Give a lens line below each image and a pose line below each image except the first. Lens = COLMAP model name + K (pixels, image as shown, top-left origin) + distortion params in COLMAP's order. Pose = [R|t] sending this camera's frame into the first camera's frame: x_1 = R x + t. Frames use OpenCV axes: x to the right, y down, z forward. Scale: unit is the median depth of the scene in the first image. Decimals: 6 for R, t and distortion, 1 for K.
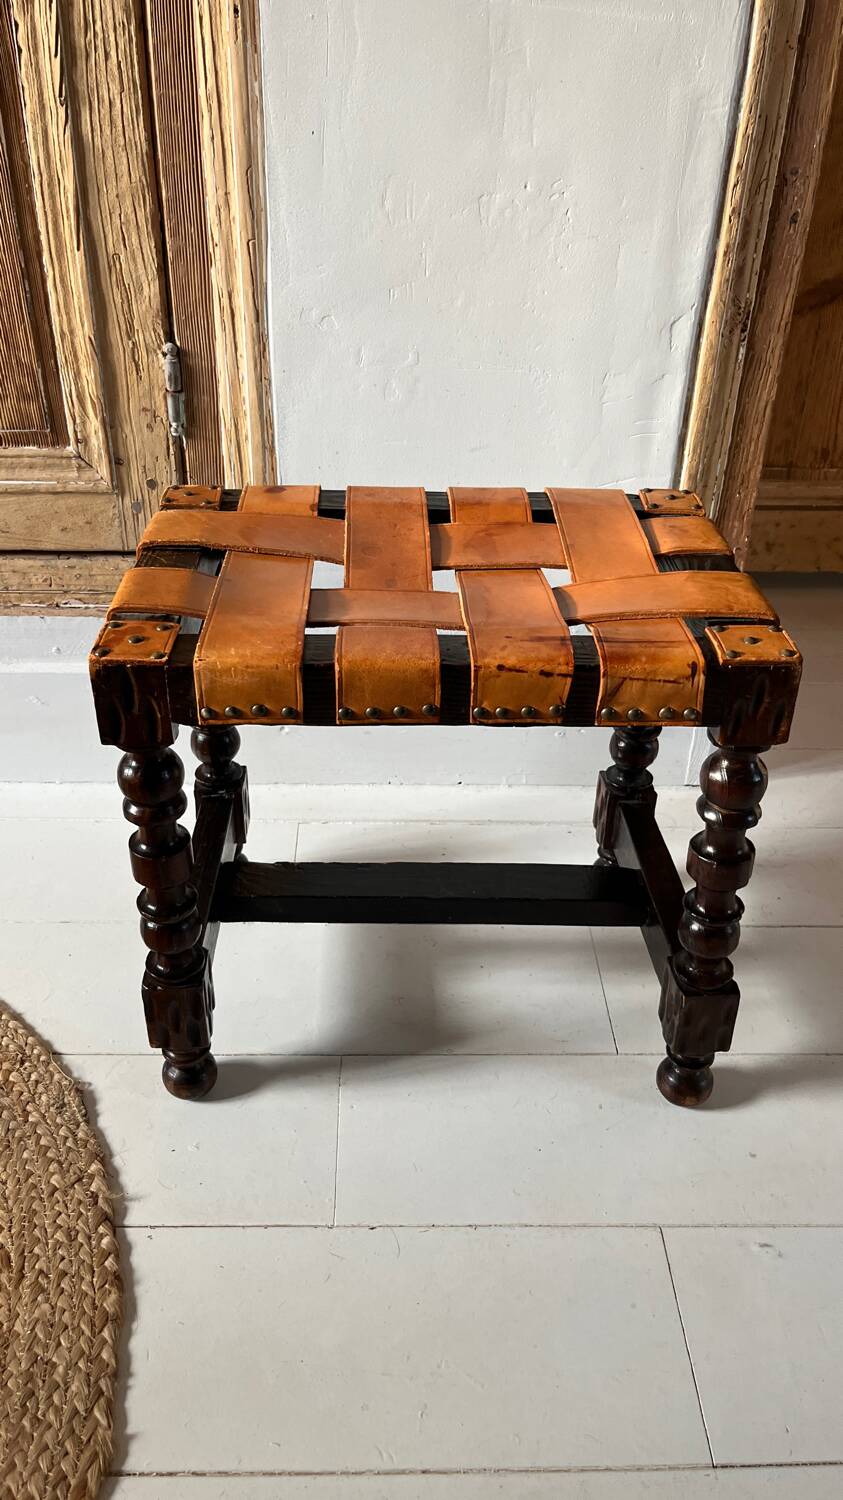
lens RADIAL K [[1147.9, 0, 408.9], [0, 1147.9, 760.5], [0, 0, 1]] dist [0.036848, -0.061406]
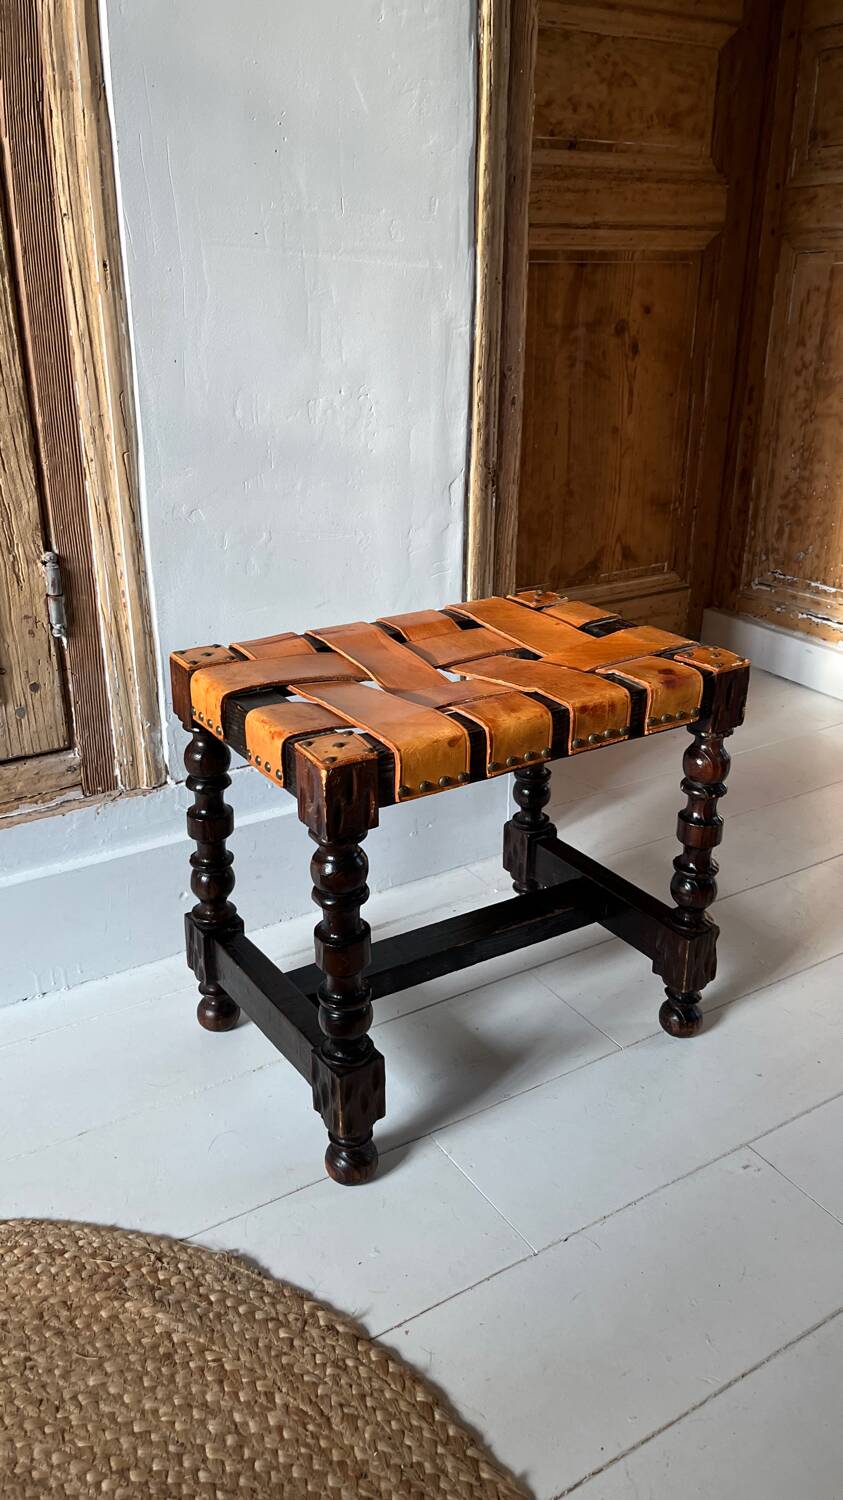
lens RADIAL K [[1147.9, 0, 426.7], [0, 1147.9, 739.4], [0, 0, 1]] dist [0.036848, -0.061406]
pose [[0.855837, -0.209522, 0.472910, -0.465800], [0.289751, 0.951567, -0.102780, 0.011012], [-0.428471, 0.224989, 0.875095, -0.036034]]
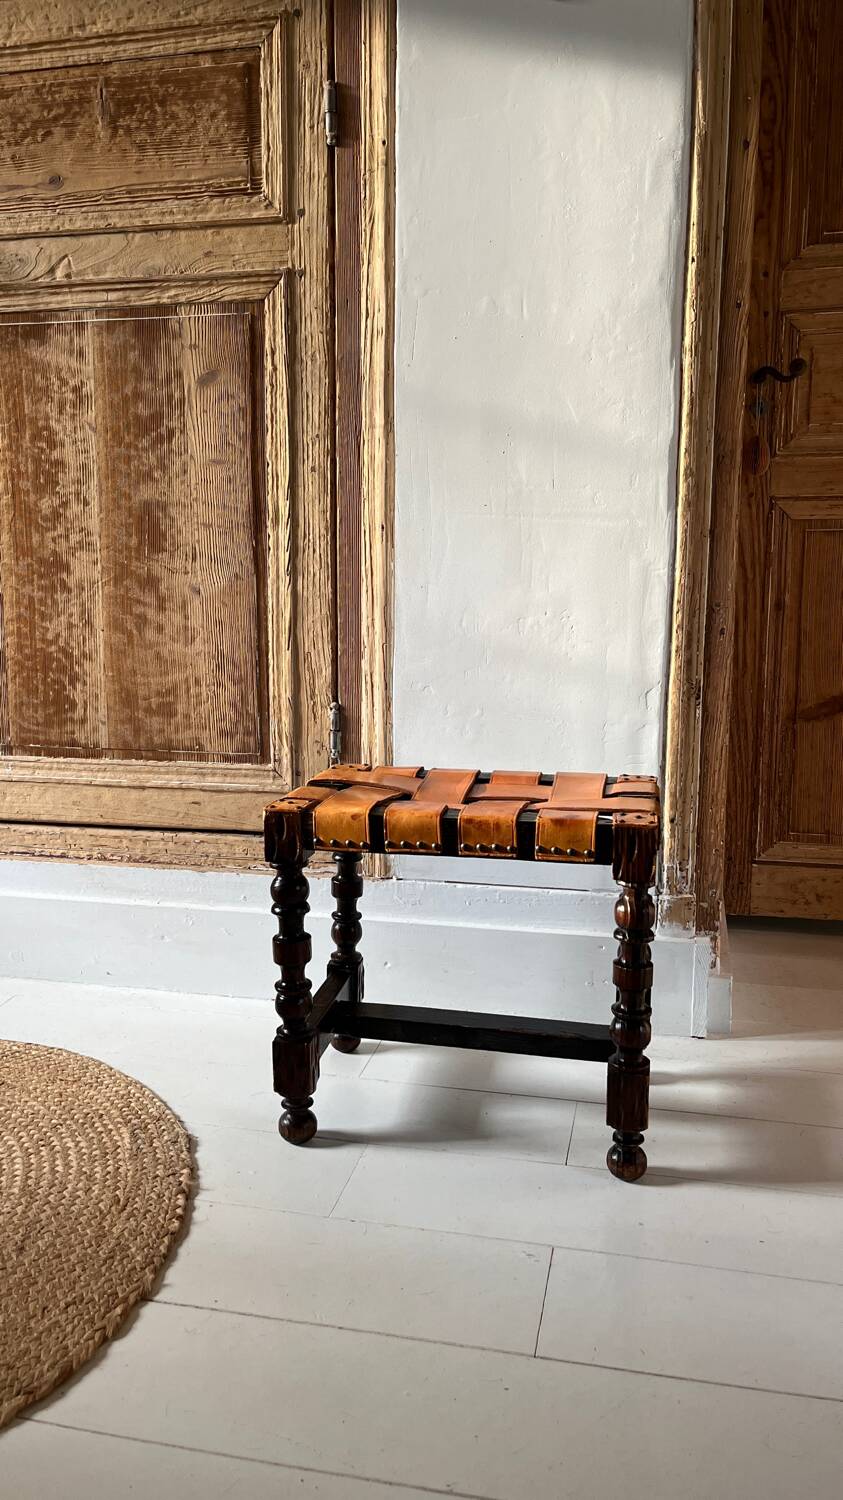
lens RADIAL K [[1147.9, 0, 407.8], [0, 1147.9, 741.2], [0, 0, 1]] dist [0.036848, -0.061406]
pose [[0.970718, 0.017949, -0.239550, 0.296981], [-0.115962, 0.908334, -0.401849, 0.345750], [0.210378, 0.417861, 0.883817, -0.413322]]
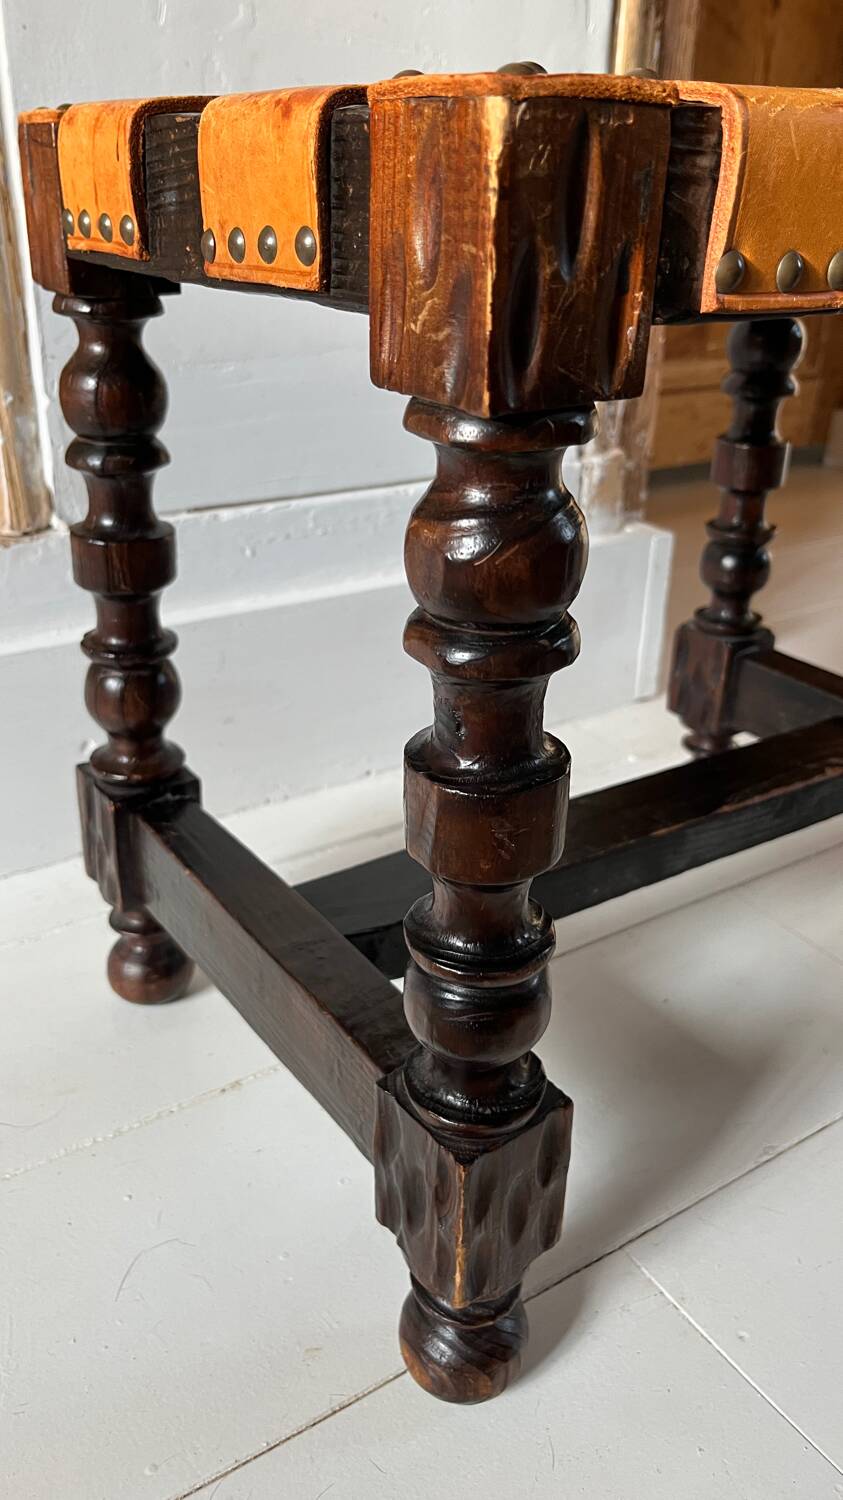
lens RADIAL K [[1147.9, 0, 417.6], [0, 1147.9, 750.4], [0, 0, 1]] dist [0.036848, -0.061406]
pose [[0.846334, -0.233664, 0.478664, -0.293593], [0.282573, 0.958725, -0.031613, 0.044488], [-0.451520, 0.162013, 0.877429, 0.540712]]
